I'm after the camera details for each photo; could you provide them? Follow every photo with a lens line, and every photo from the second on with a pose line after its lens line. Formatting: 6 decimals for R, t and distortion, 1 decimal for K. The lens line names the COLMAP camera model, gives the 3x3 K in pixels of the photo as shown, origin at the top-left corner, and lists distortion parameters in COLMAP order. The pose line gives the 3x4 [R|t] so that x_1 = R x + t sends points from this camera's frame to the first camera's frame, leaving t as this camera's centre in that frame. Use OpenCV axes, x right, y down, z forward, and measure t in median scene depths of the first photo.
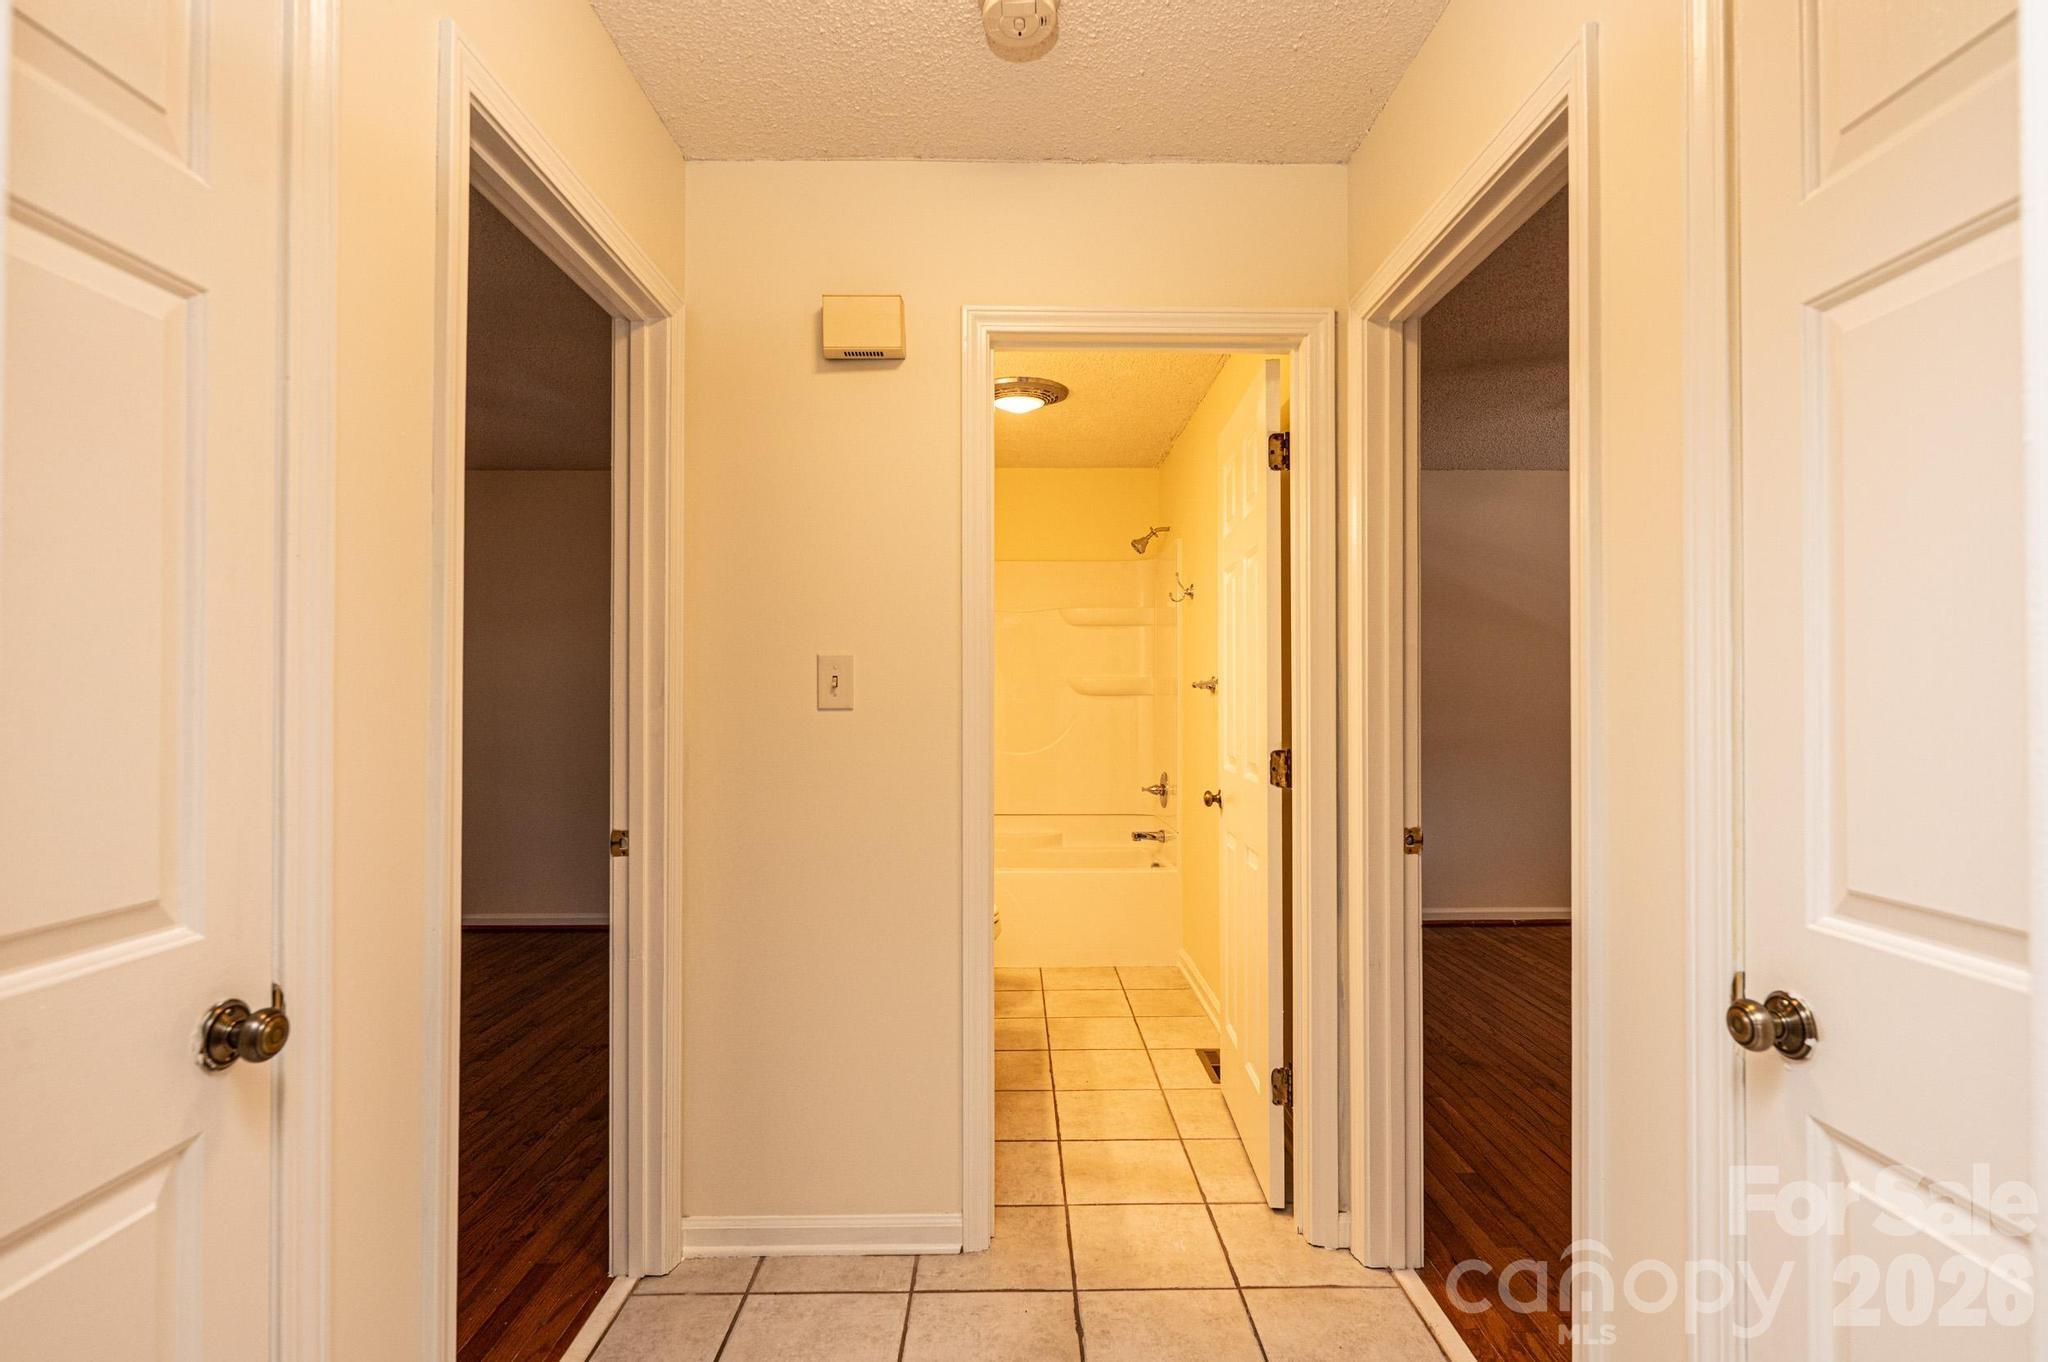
lens RADIAL K [[979.7, 0, 1023.5], [0, 979.7, 687.9], [0, 0, 1]] dist [0.000098, -0.000028]
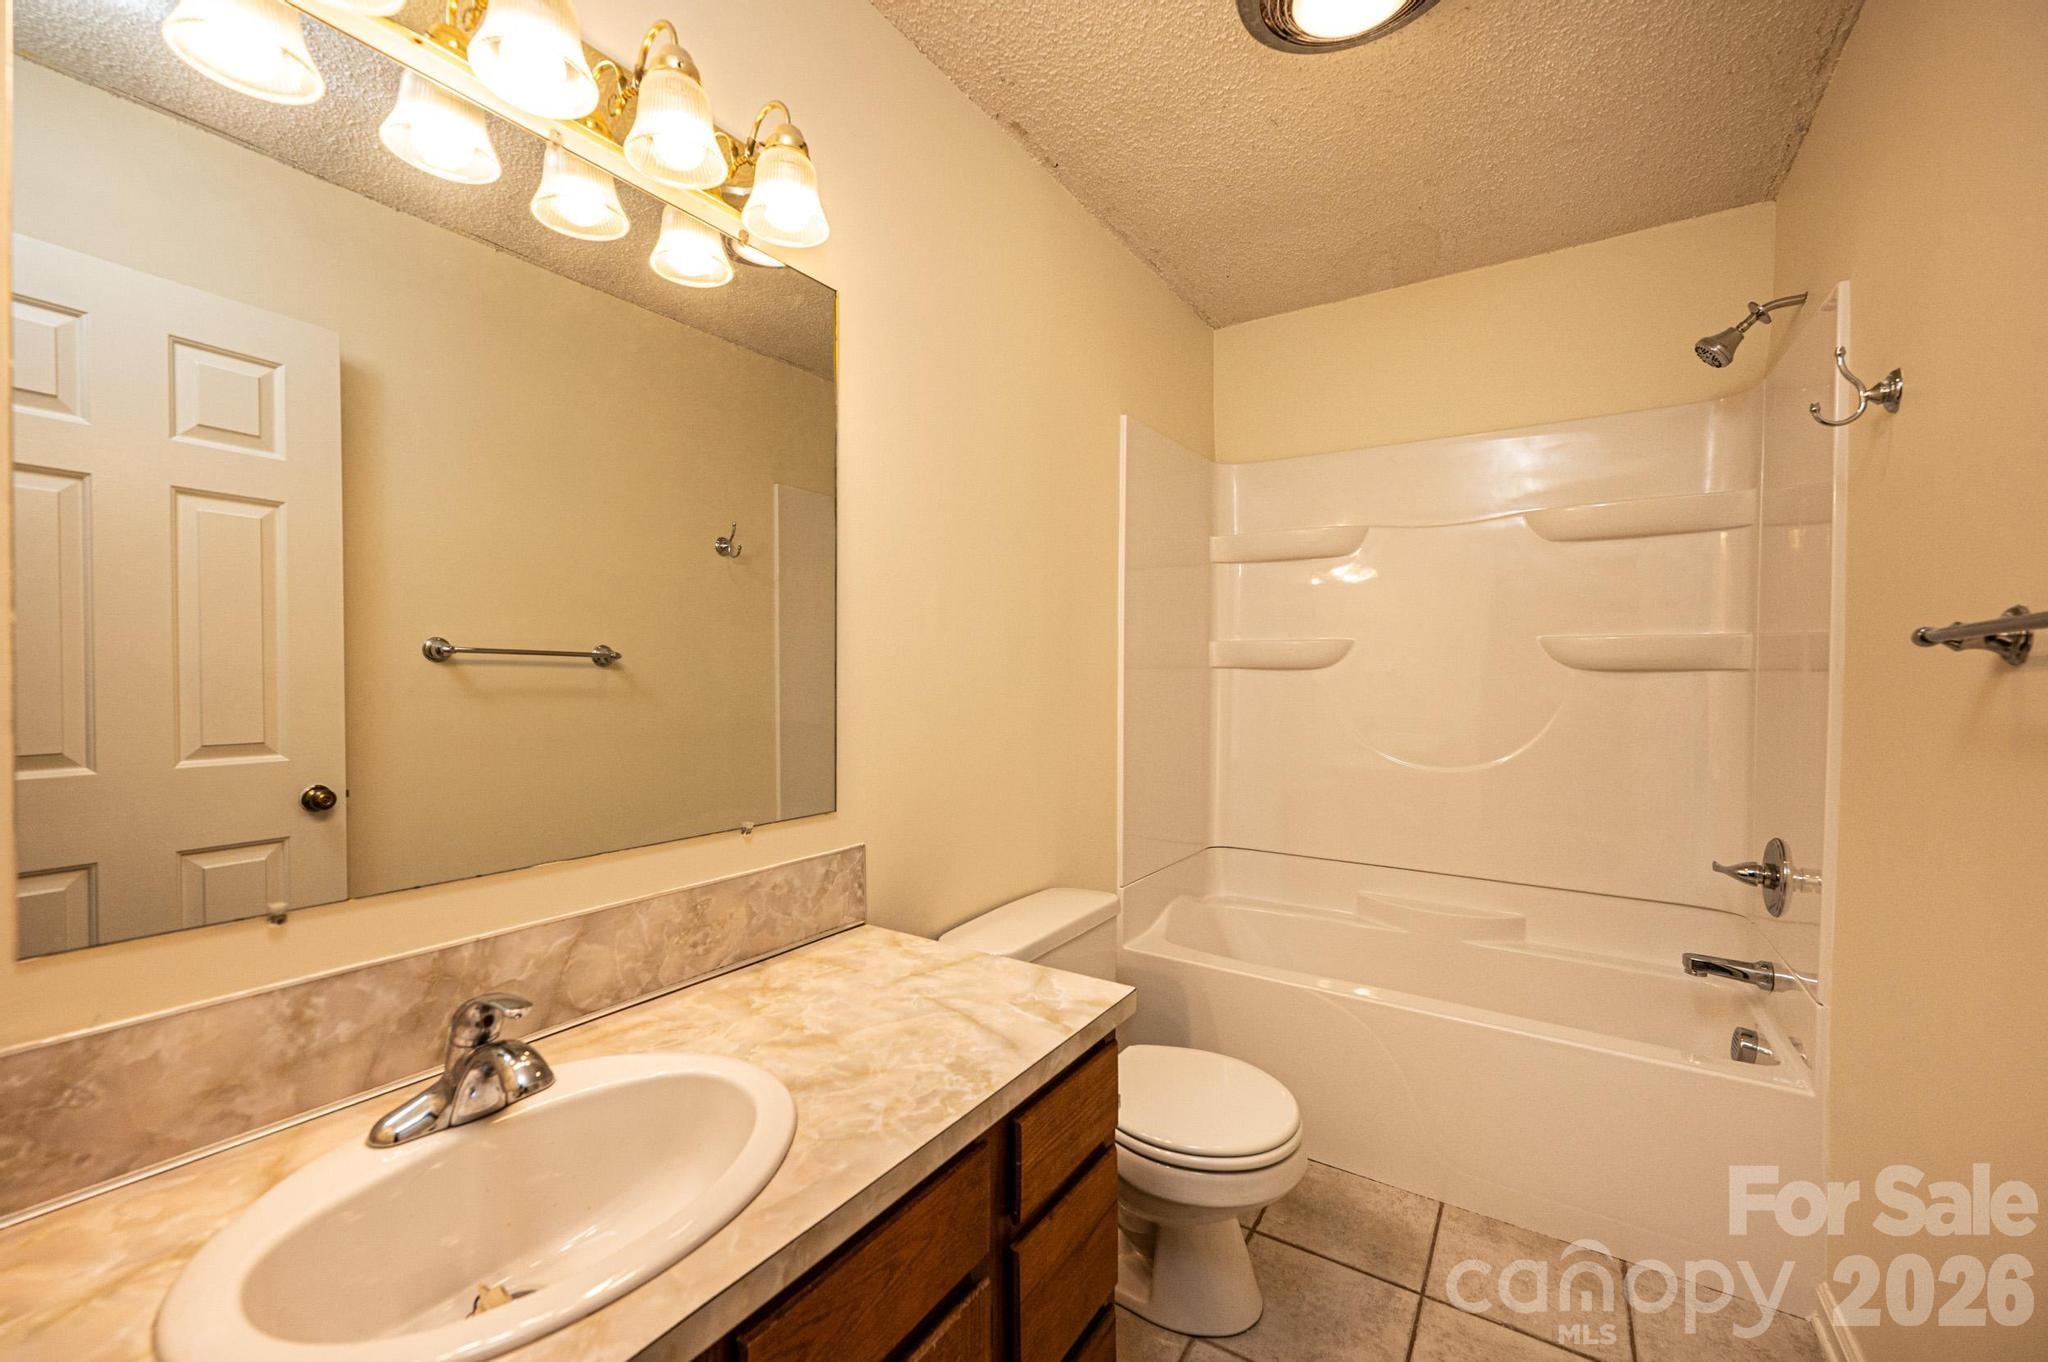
lens RADIAL K [[811.0, 0, 1025.6], [0, 811.0, 689.8], [0, 0, 1]] dist [-0.002070, 0.000210]
pose [[0.825968, 0.014389, -0.563533, 0.065711], [0.003480, 0.999525, 0.030621, 0.004034], [0.563706, -0.027253, 0.825526, 0.492075]]
